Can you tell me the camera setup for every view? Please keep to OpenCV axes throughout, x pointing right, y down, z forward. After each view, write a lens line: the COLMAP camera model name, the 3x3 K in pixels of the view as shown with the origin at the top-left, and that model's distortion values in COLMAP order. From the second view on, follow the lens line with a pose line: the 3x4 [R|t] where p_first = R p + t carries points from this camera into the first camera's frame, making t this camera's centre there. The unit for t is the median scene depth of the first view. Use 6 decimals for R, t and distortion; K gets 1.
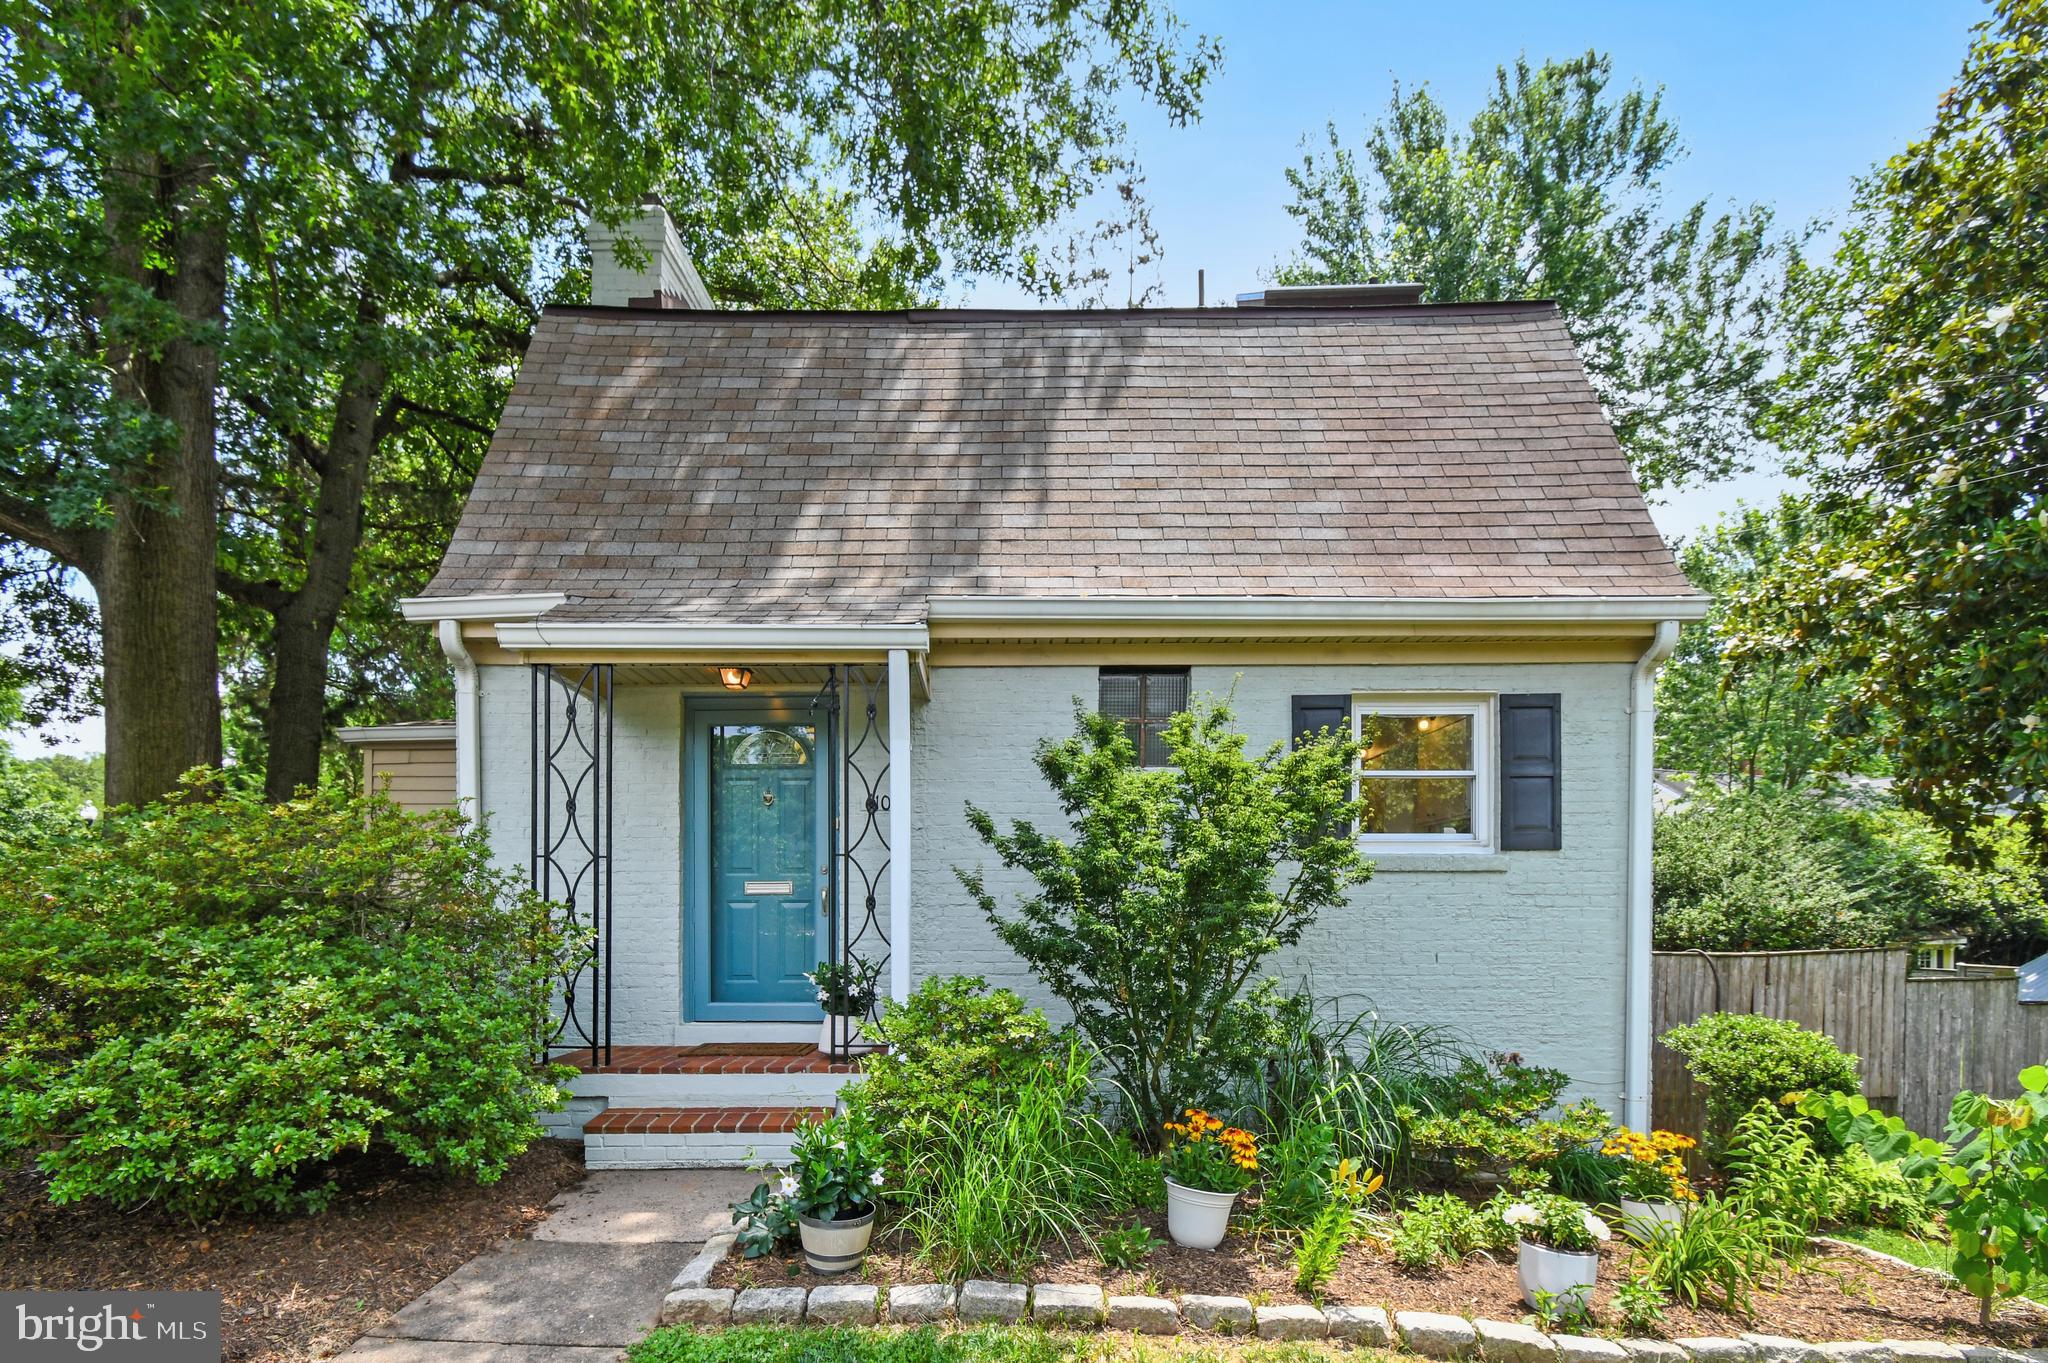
lens RADIAL K [[921.7, 0, 938.1], [0, 921.7, 880.5], [0, 0, 1]] dist [-0.002862, -0.000864]
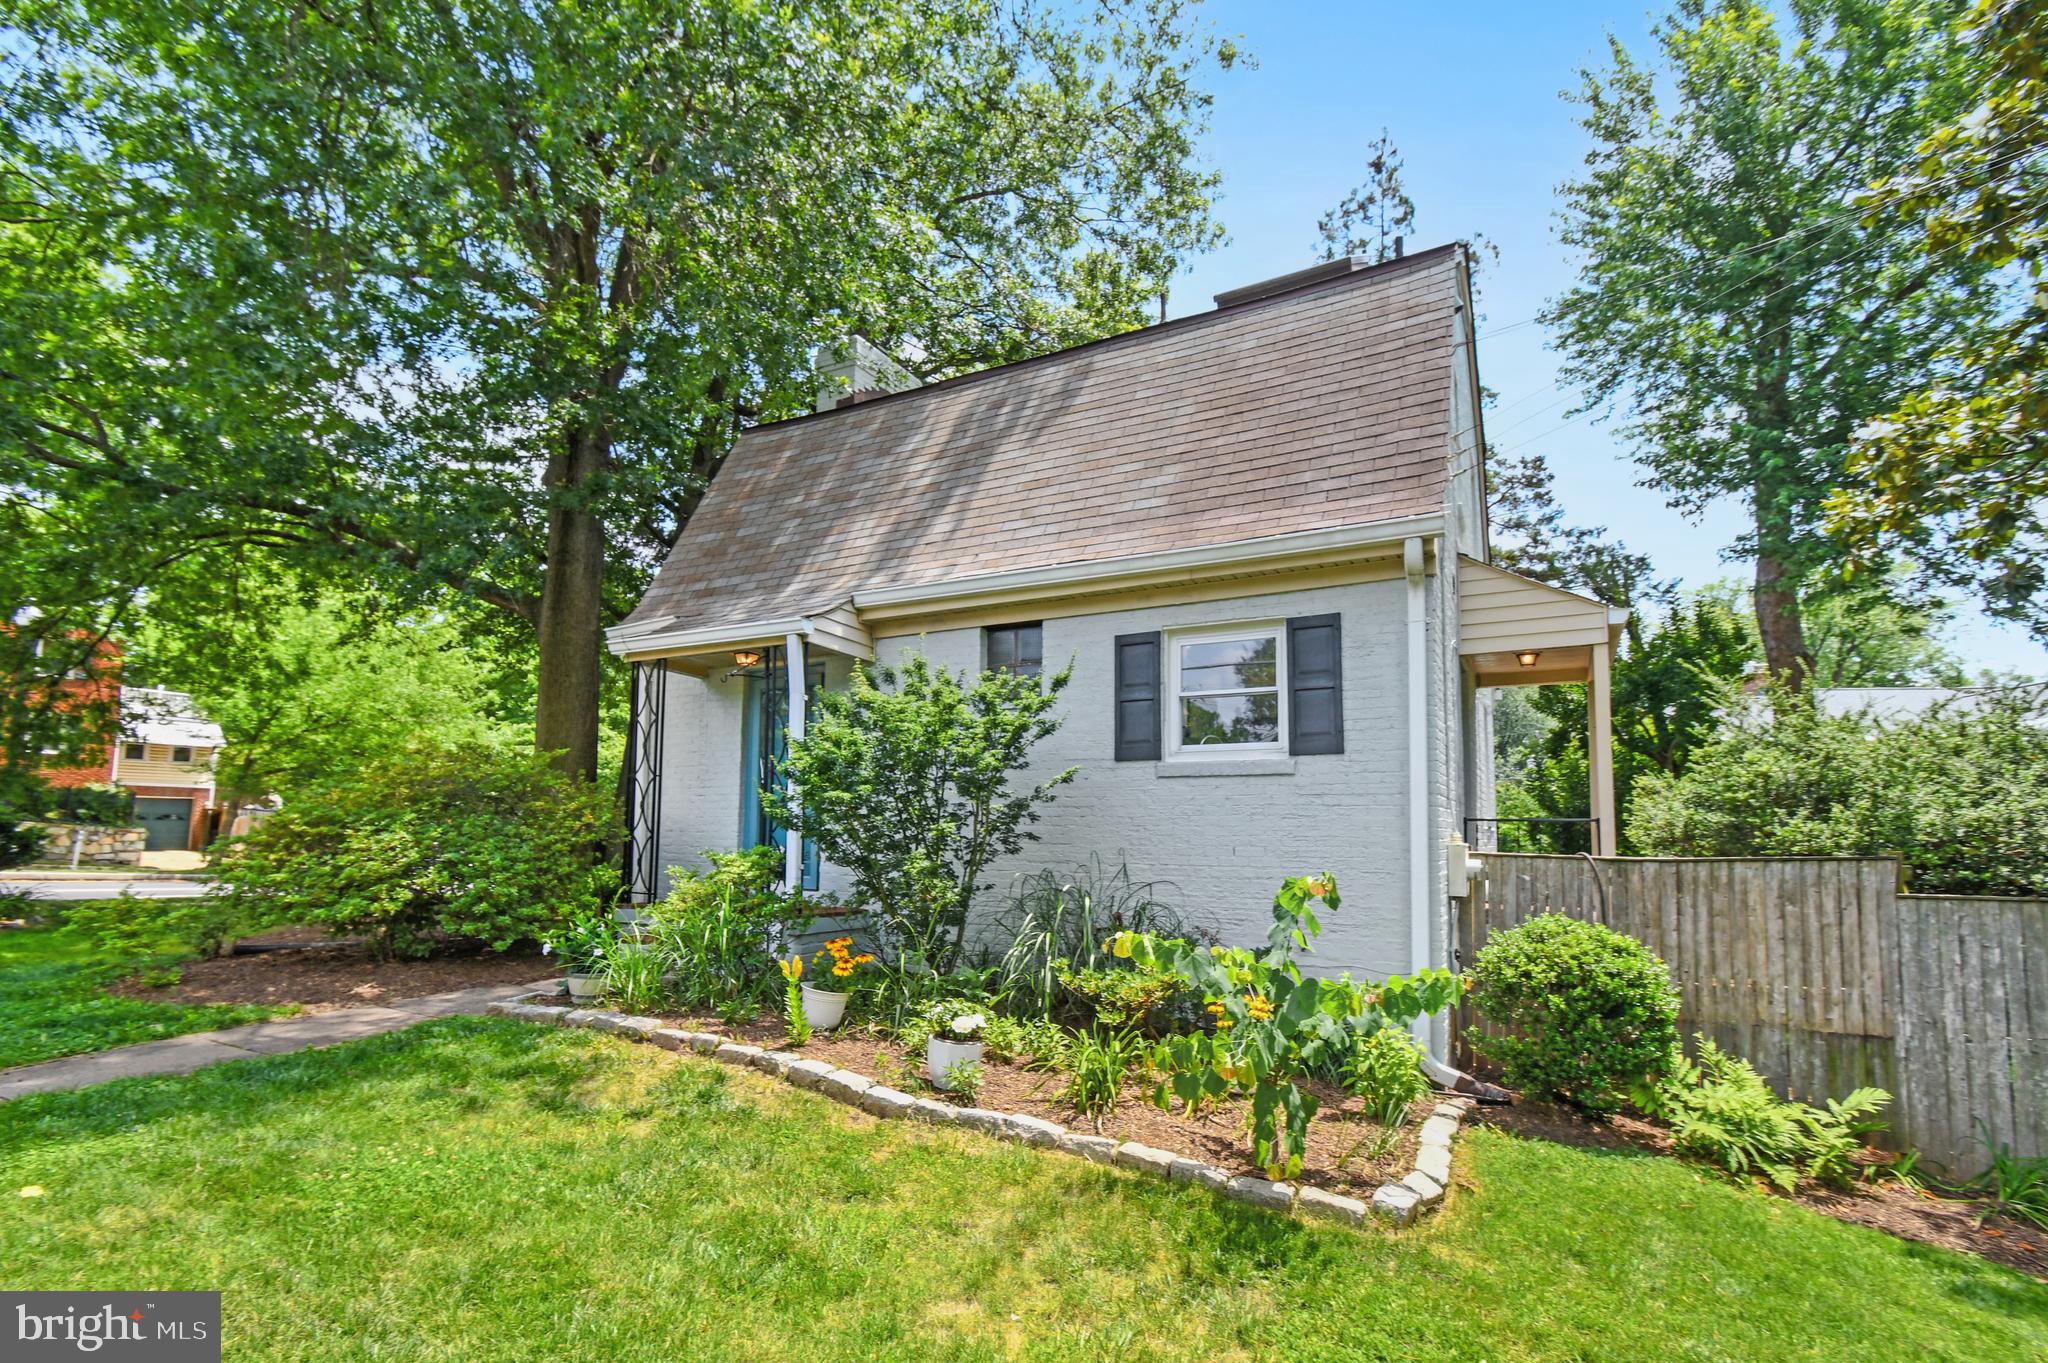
lens RADIAL K [[886.5, 0, 1064.0], [0, 886.5, 737.9], [0, 0, 1]] dist [0.004639, -0.000103]
pose [[0.905243, -0.039950, -0.423012, 0.819119], [-0.000325, 0.995505, -0.094713, 0.047615], [0.424894, 0.085876, 0.901161, -0.088354]]
